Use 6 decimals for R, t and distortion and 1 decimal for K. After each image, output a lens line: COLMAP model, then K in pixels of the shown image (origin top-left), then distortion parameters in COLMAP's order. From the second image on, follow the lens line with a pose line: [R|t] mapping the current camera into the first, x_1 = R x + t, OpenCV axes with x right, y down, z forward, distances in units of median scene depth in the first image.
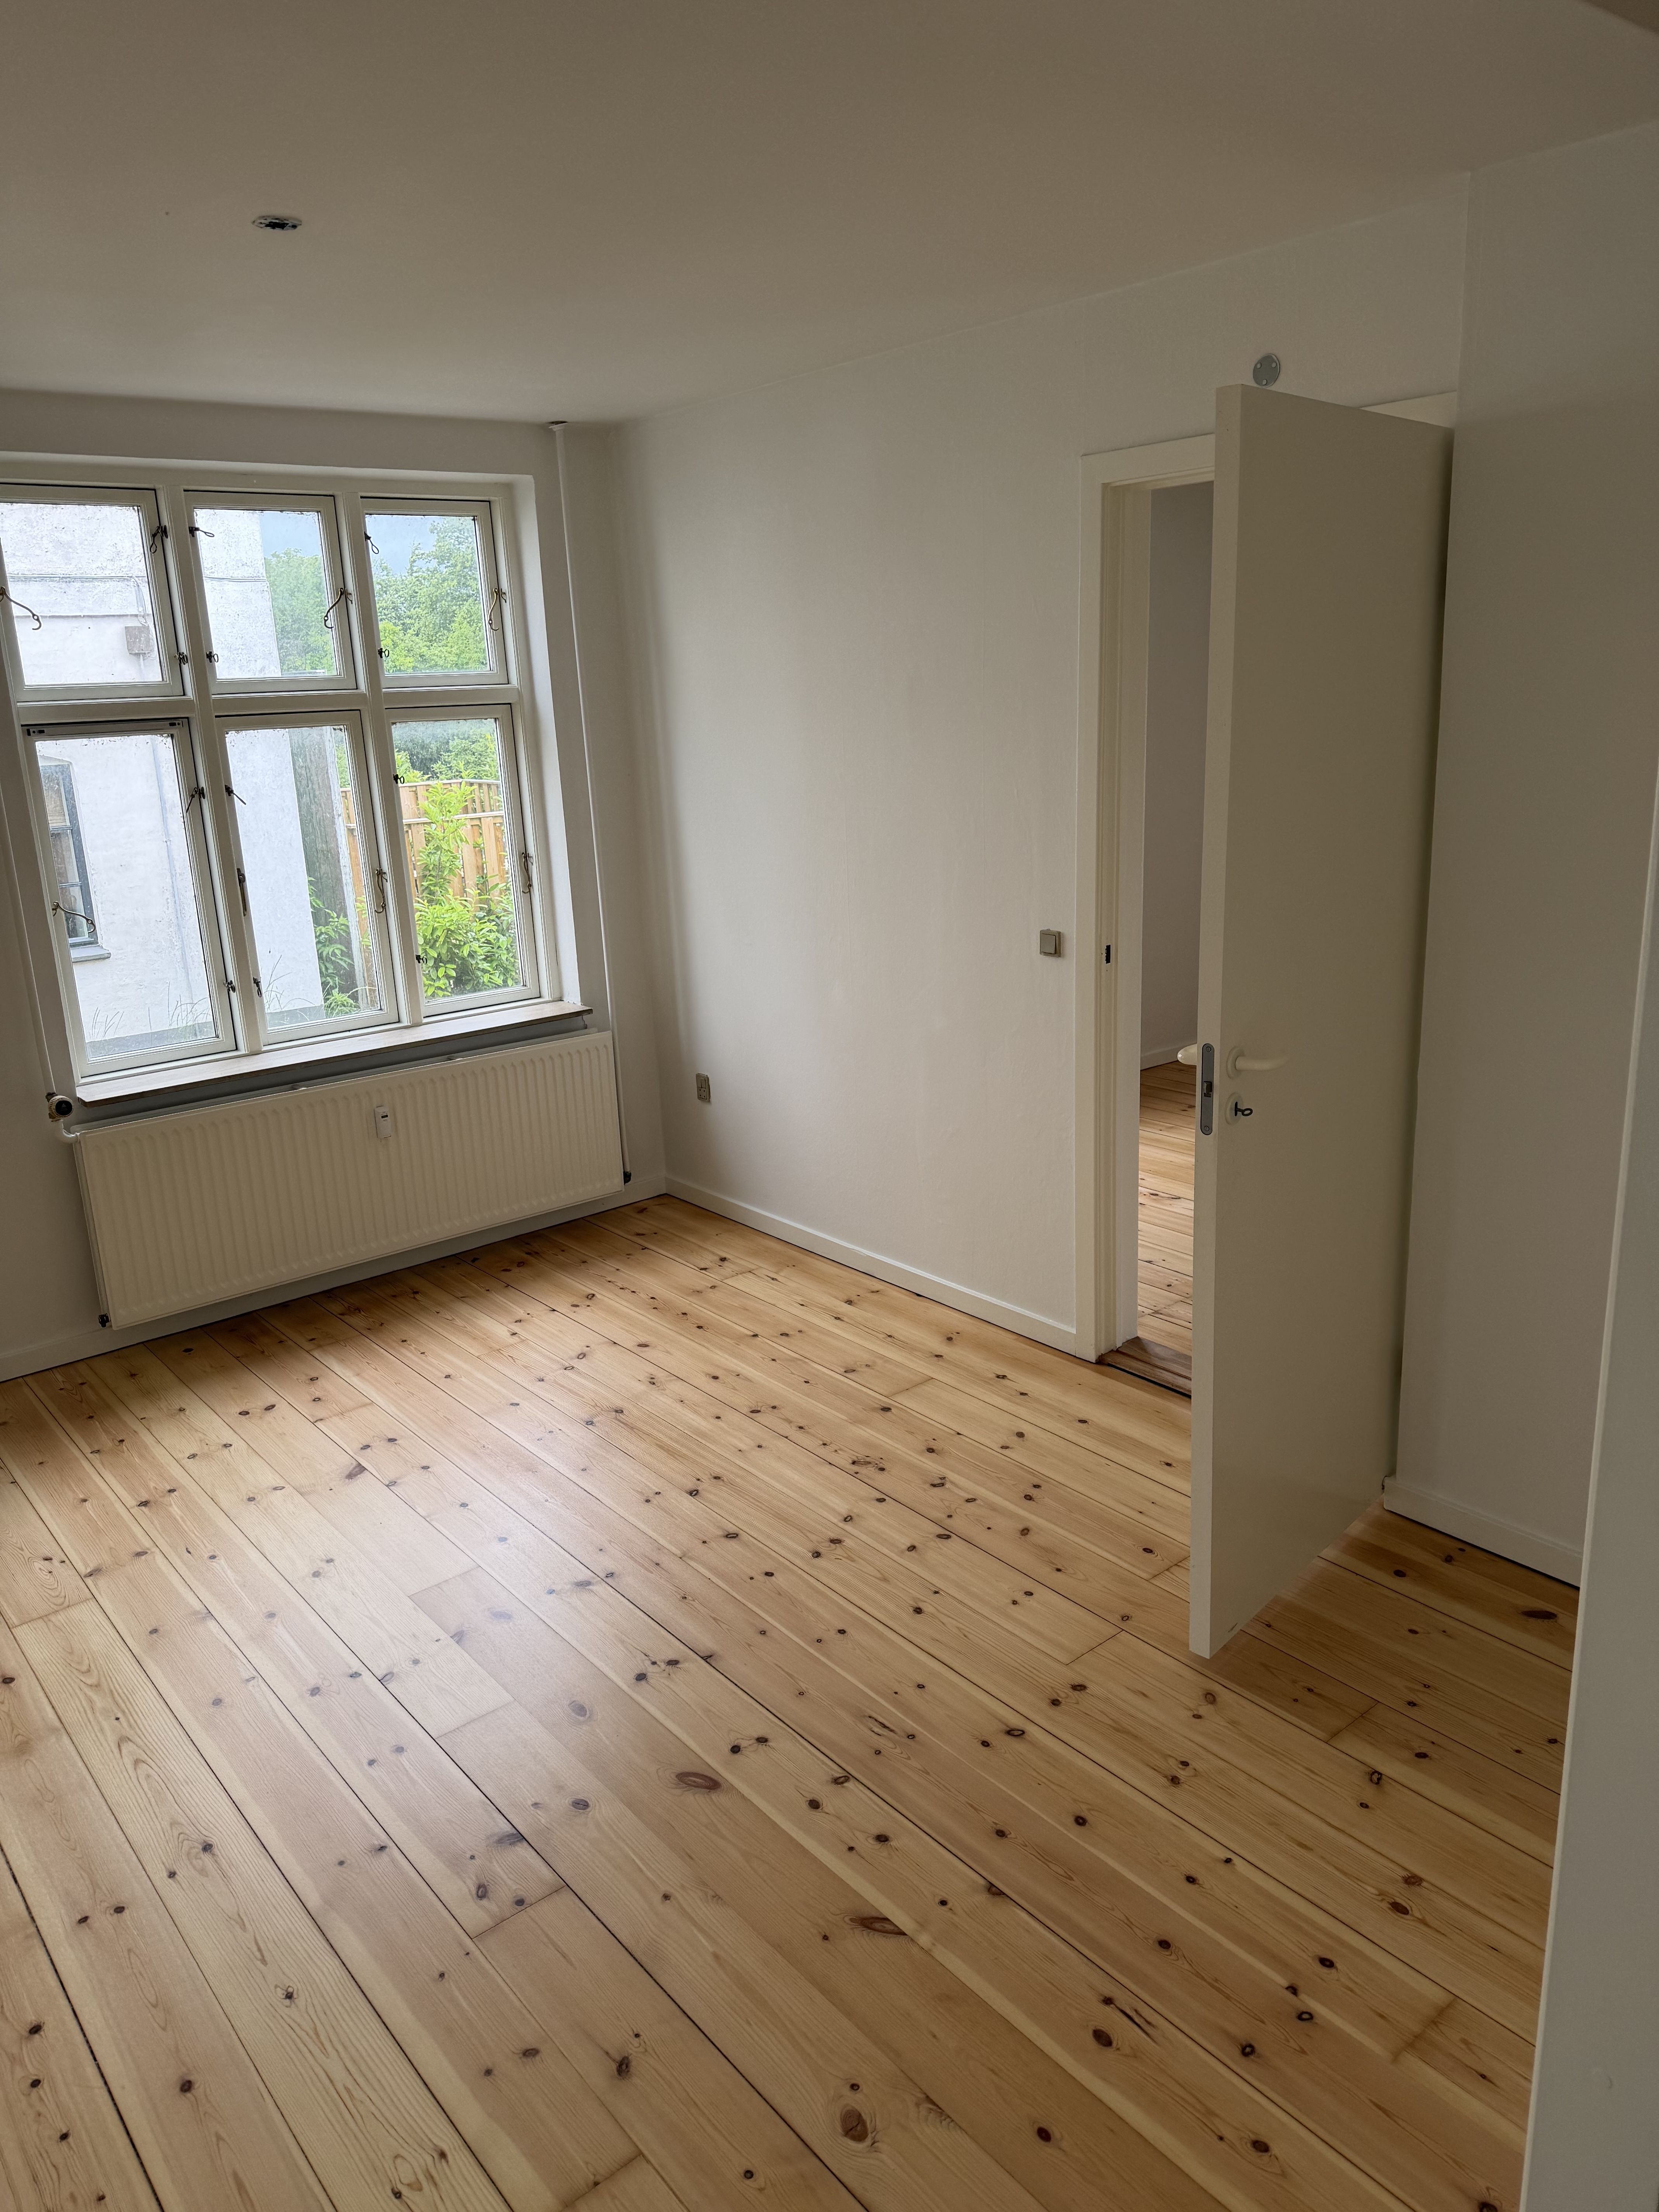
lens RADIAL K [[1561.9, 0, 829.5], [0, 1561.9, 1106.0], [0, 0, 1]] dist [-0.069758, 0.003169]
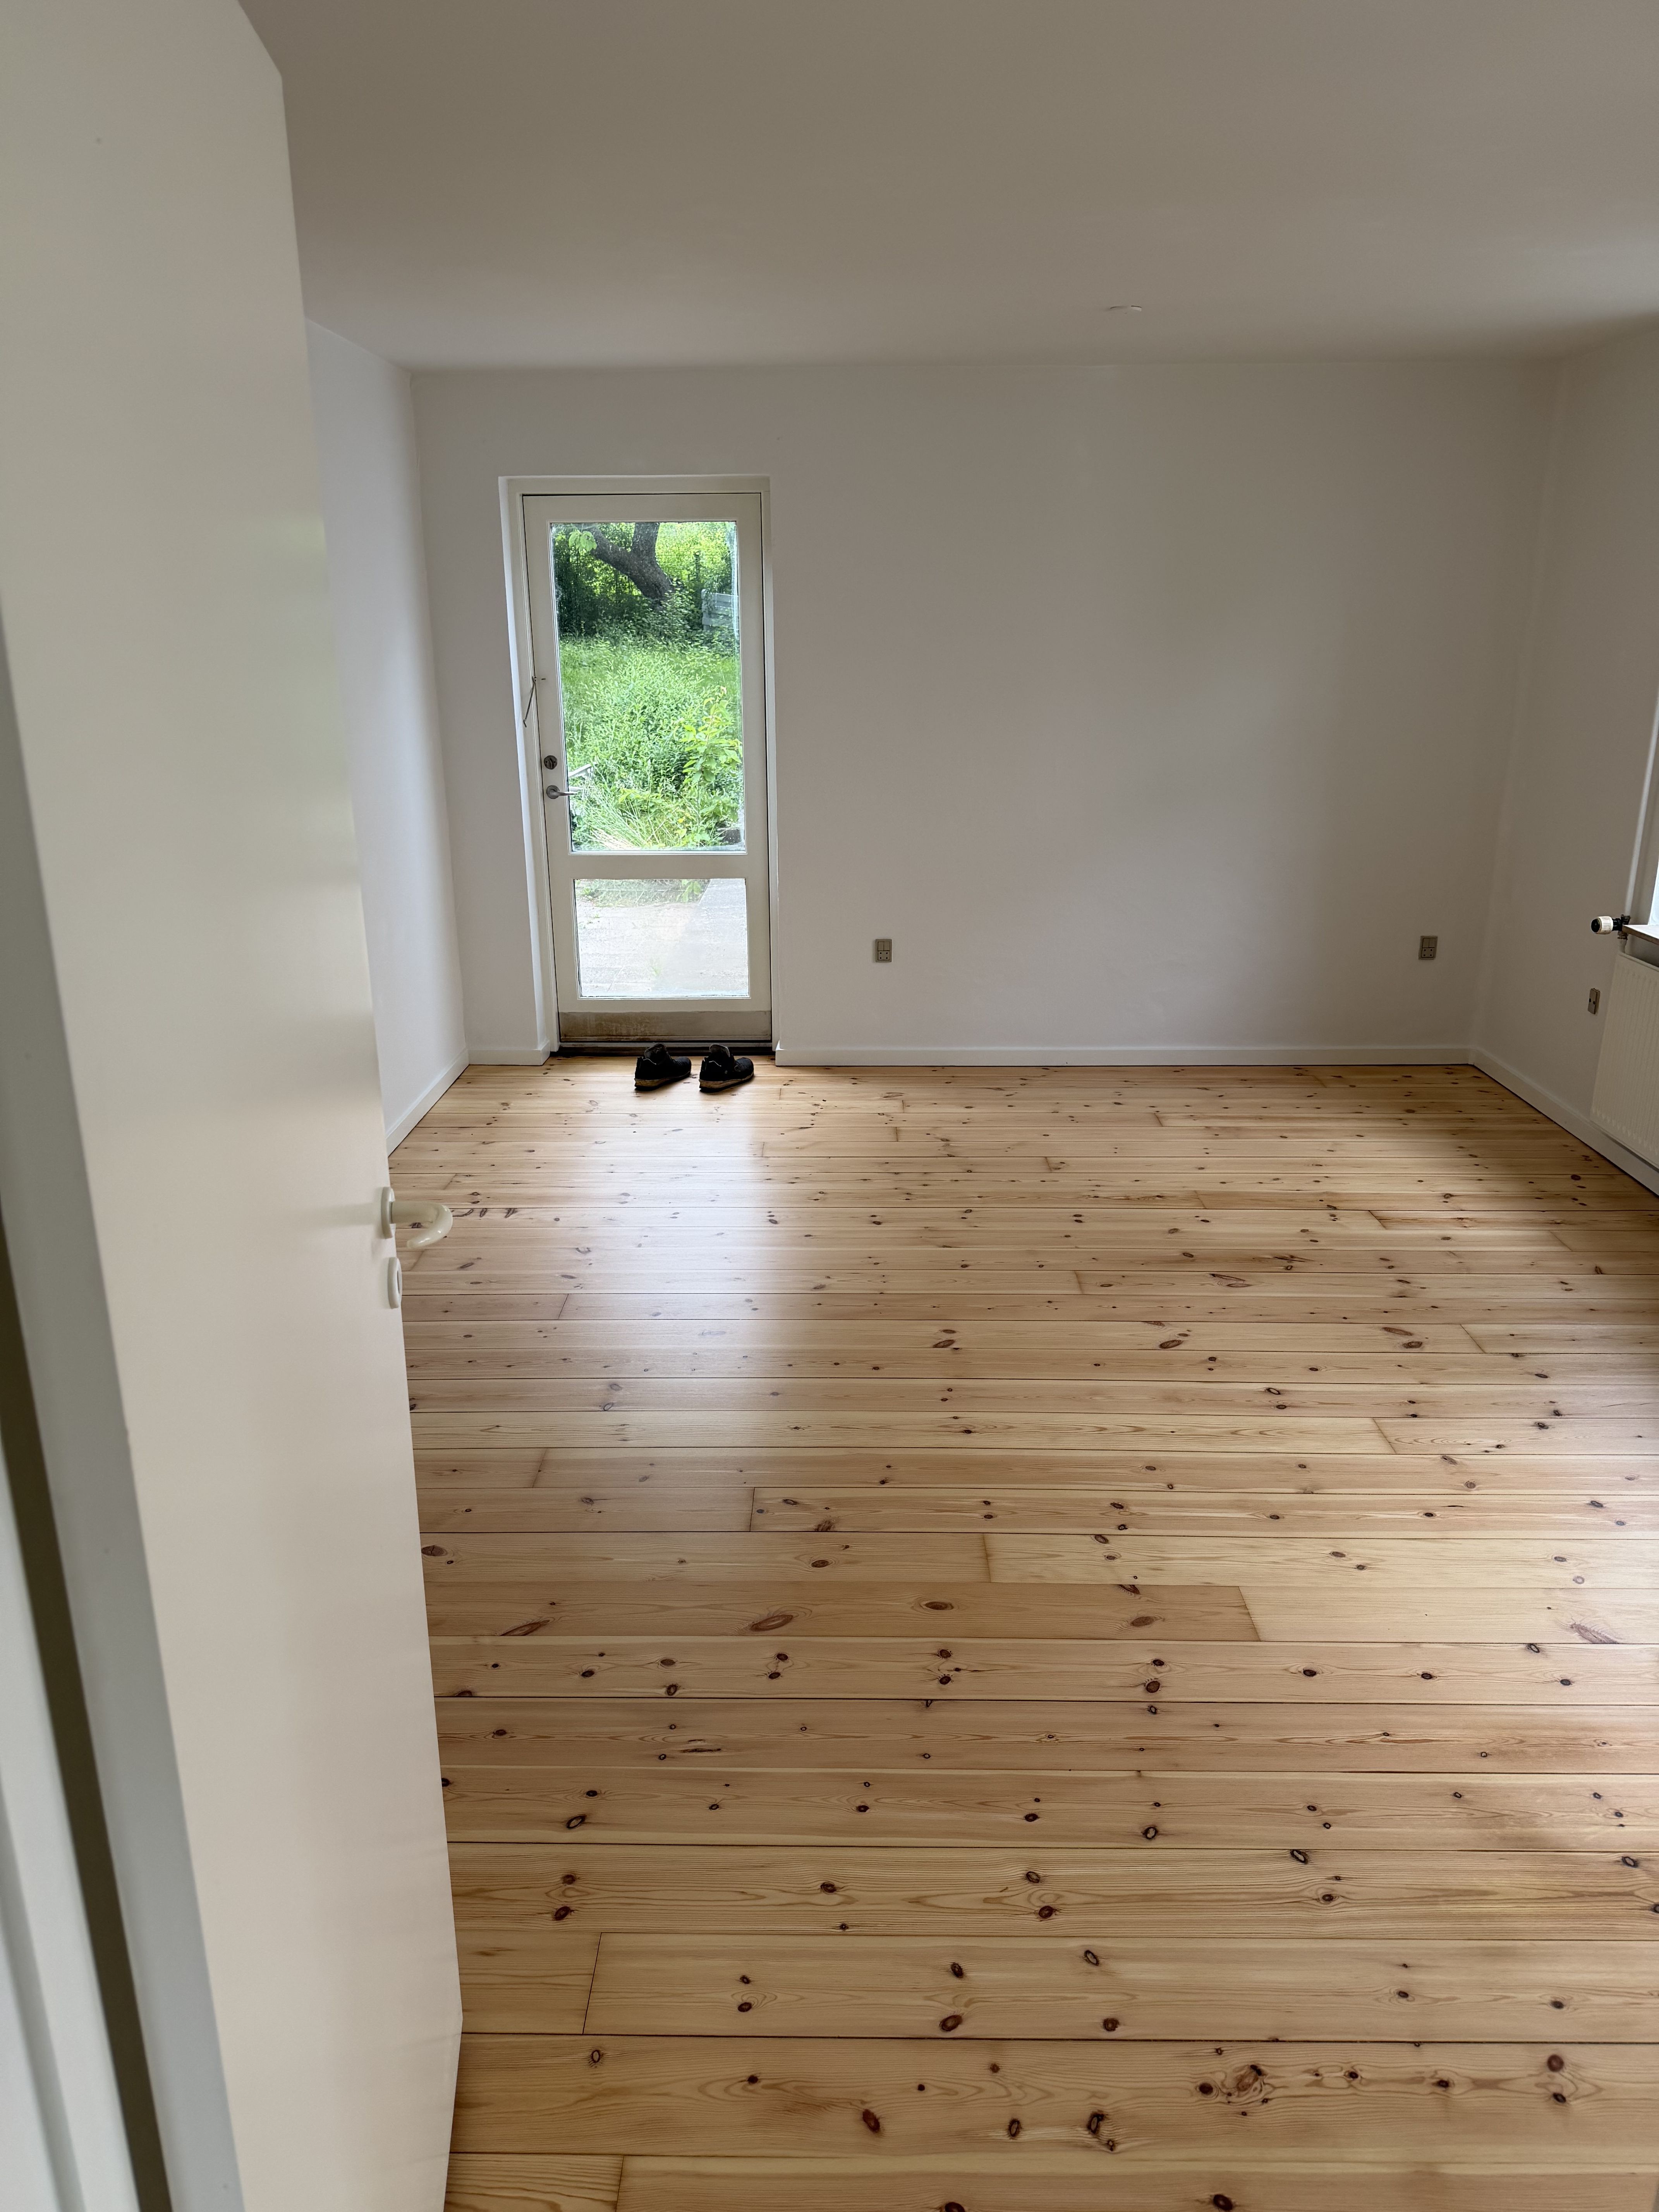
lens RADIAL K [[1561.9, 0, 829.5], [0, 1561.9, 1106.0], [0, 0, 1]] dist [-0.069758, 0.003169]
pose [[-0.654298, 0.272948, -0.705261, 0.465930], [-0.174286, 0.853063, 0.491842, -0.339886], [0.735879, 0.444728, -0.510586, 1.213720]]
